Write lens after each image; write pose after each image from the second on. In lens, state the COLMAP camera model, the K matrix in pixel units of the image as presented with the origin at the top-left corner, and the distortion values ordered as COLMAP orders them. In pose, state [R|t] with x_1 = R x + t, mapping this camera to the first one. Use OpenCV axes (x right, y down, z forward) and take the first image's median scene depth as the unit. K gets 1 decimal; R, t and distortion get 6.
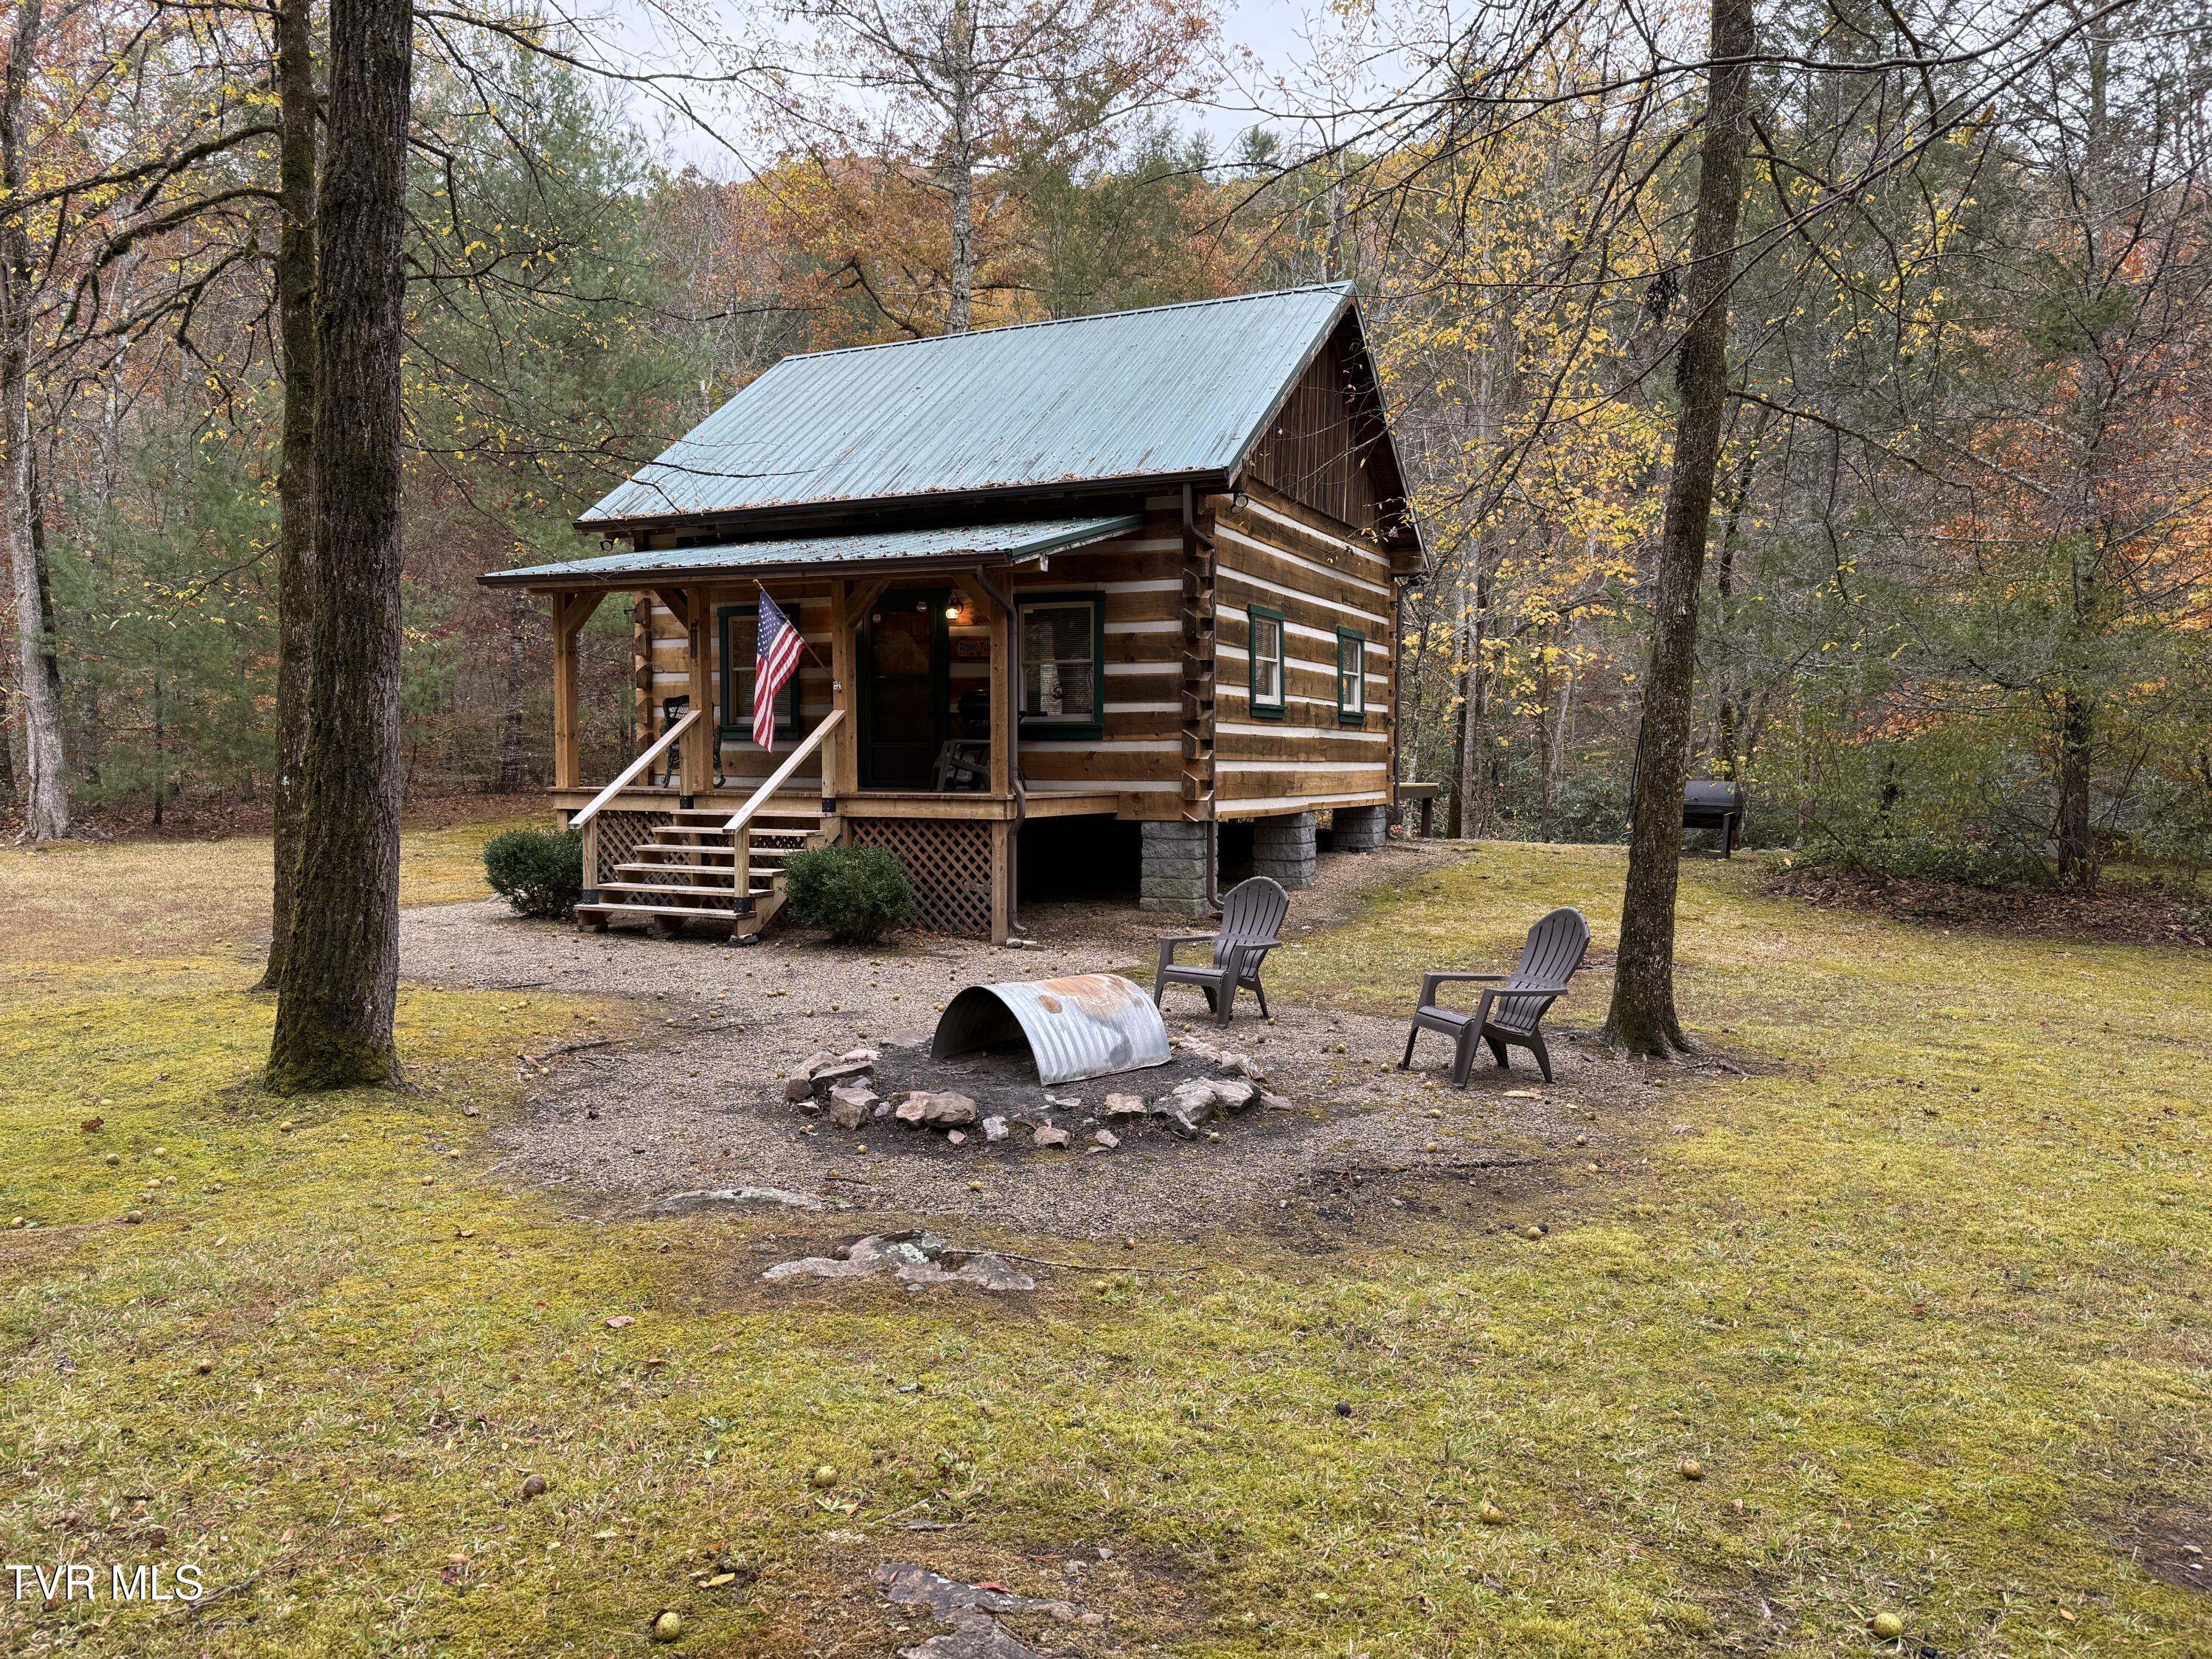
lens RADIAL K [[1544.4, 0, 1106.9], [0, 1544.4, 819.4], [0, 0, 1]] dist [0.124481, -0.061330]
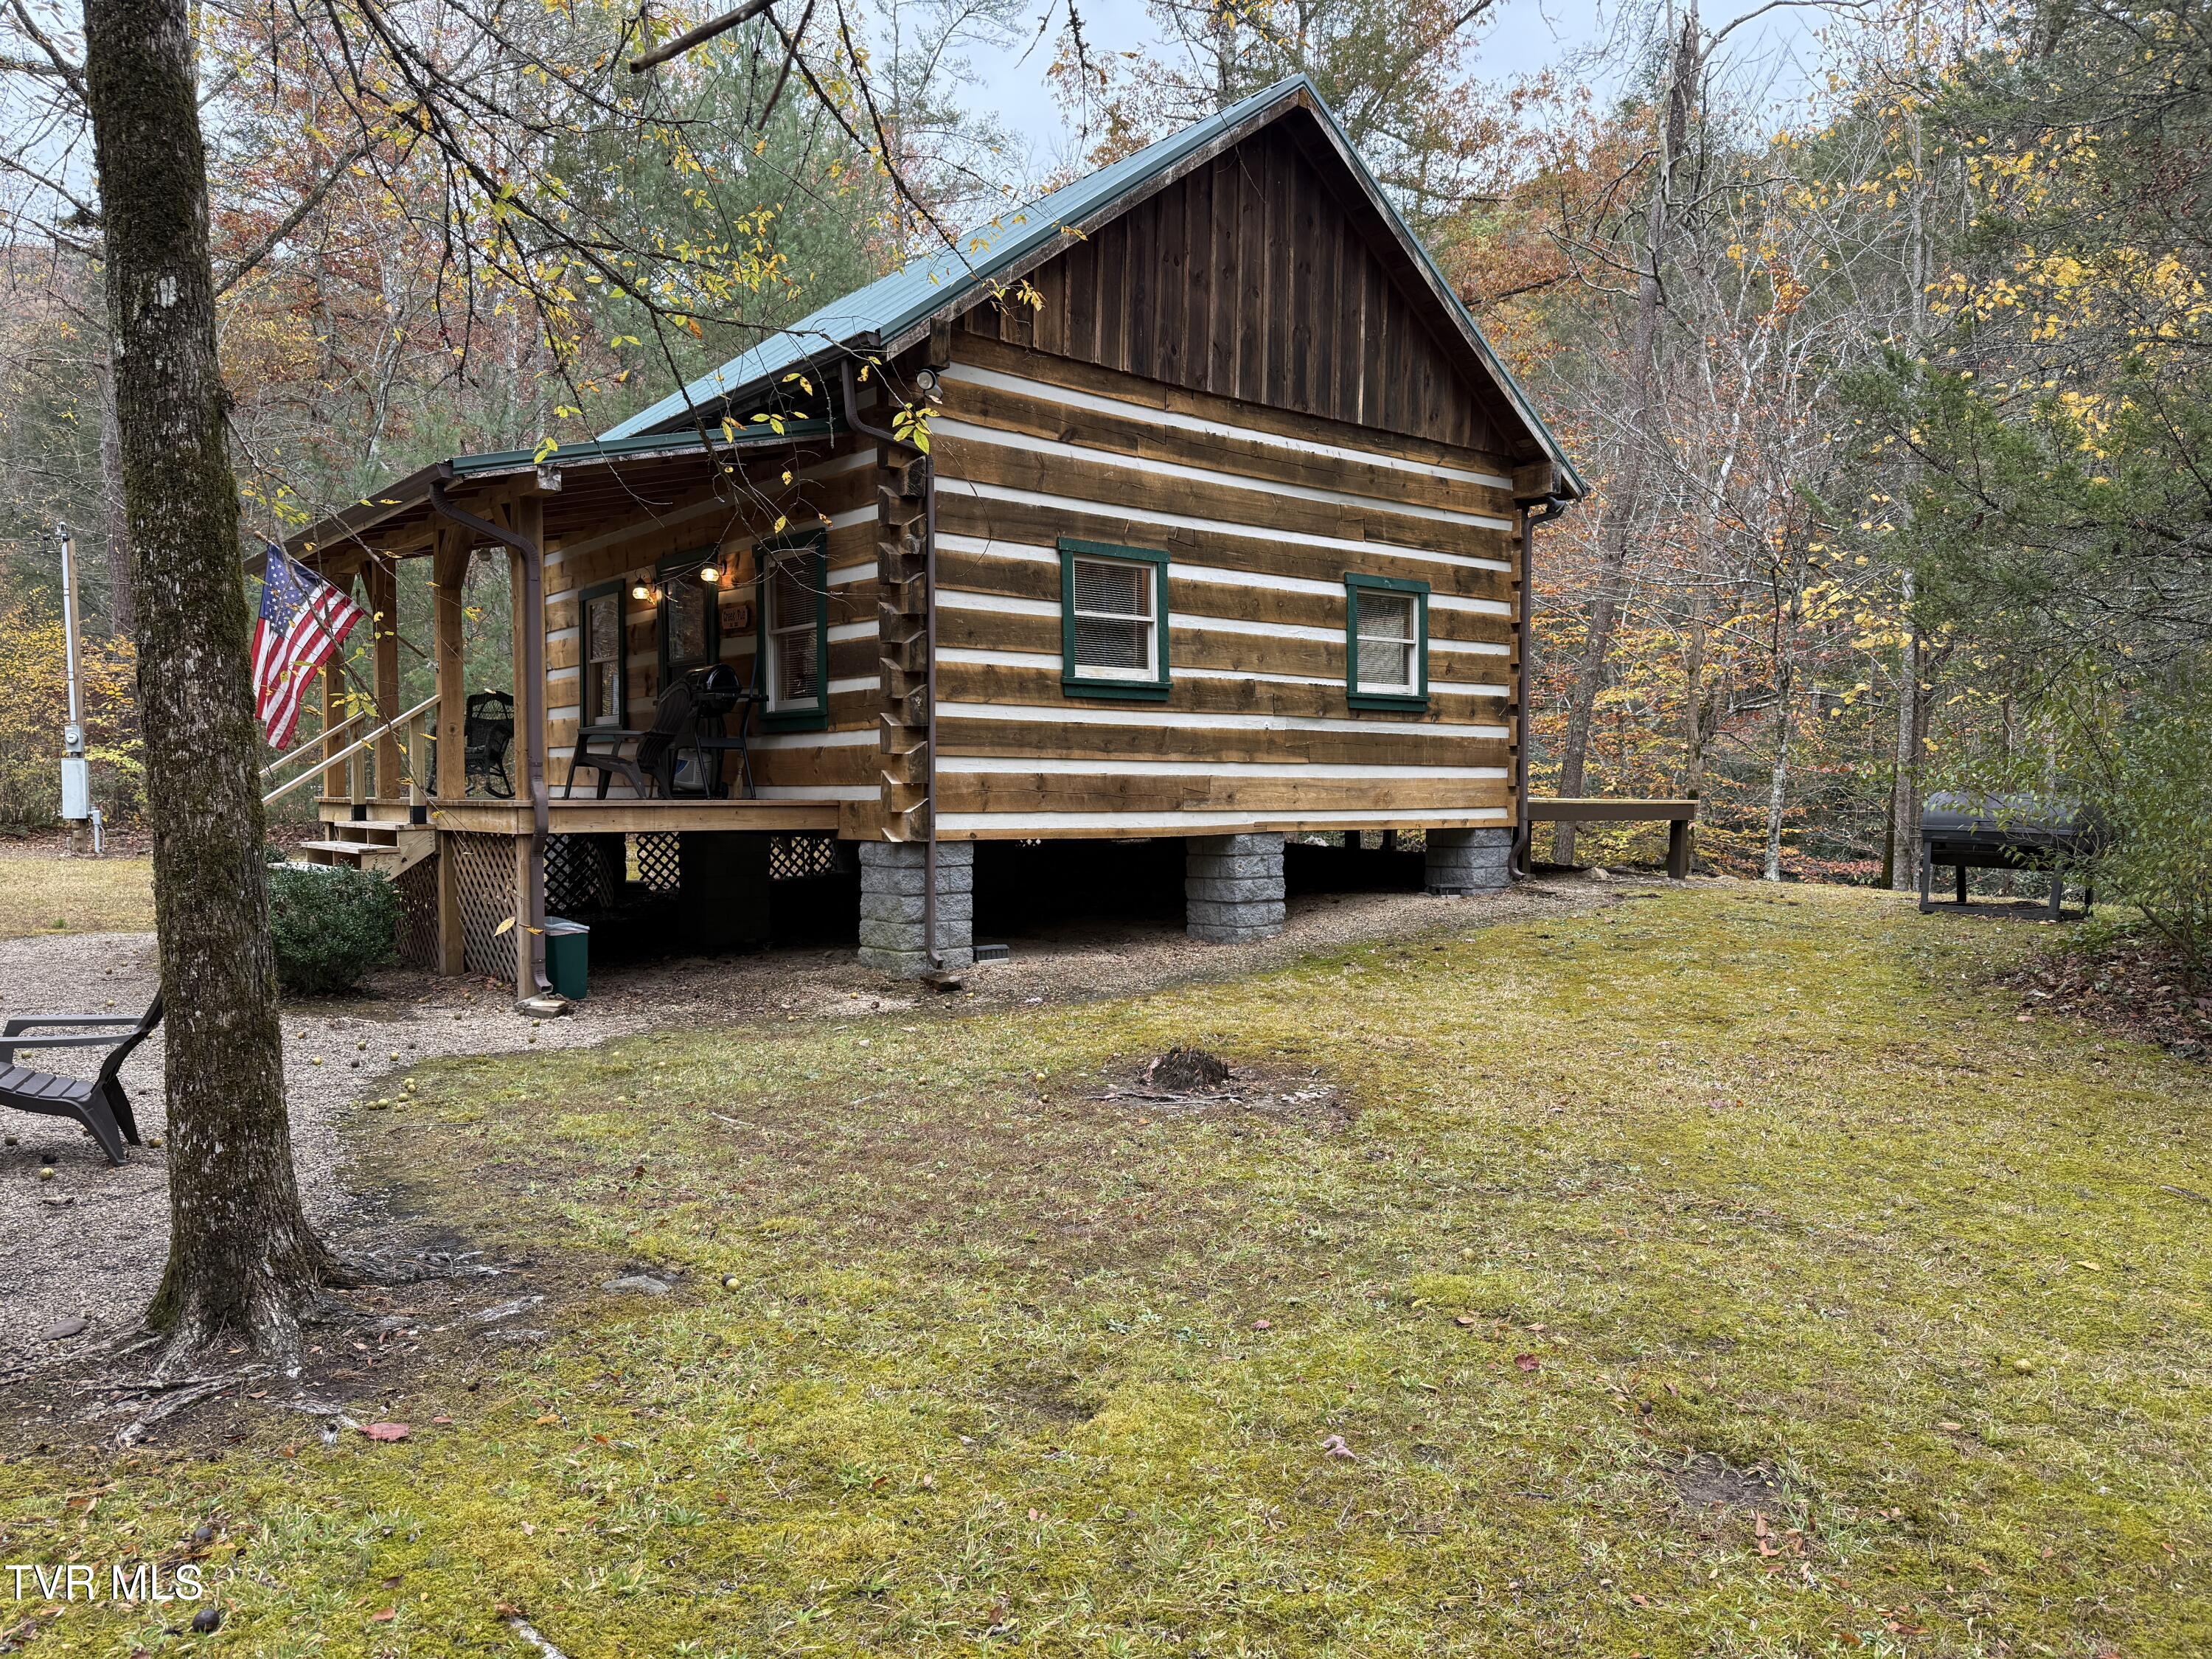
lens RADIAL K [[1544.4, 0, 1106.9], [0, 1544.4, 819.4], [0, 0, 1]] dist [0.124481, -0.061330]
pose [[0.900419, 0.004868, -0.434996, 0.523244], [-0.013695, 0.999759, -0.017161, 0.002150], [0.434807, 0.021409, 0.900269, 0.464213]]
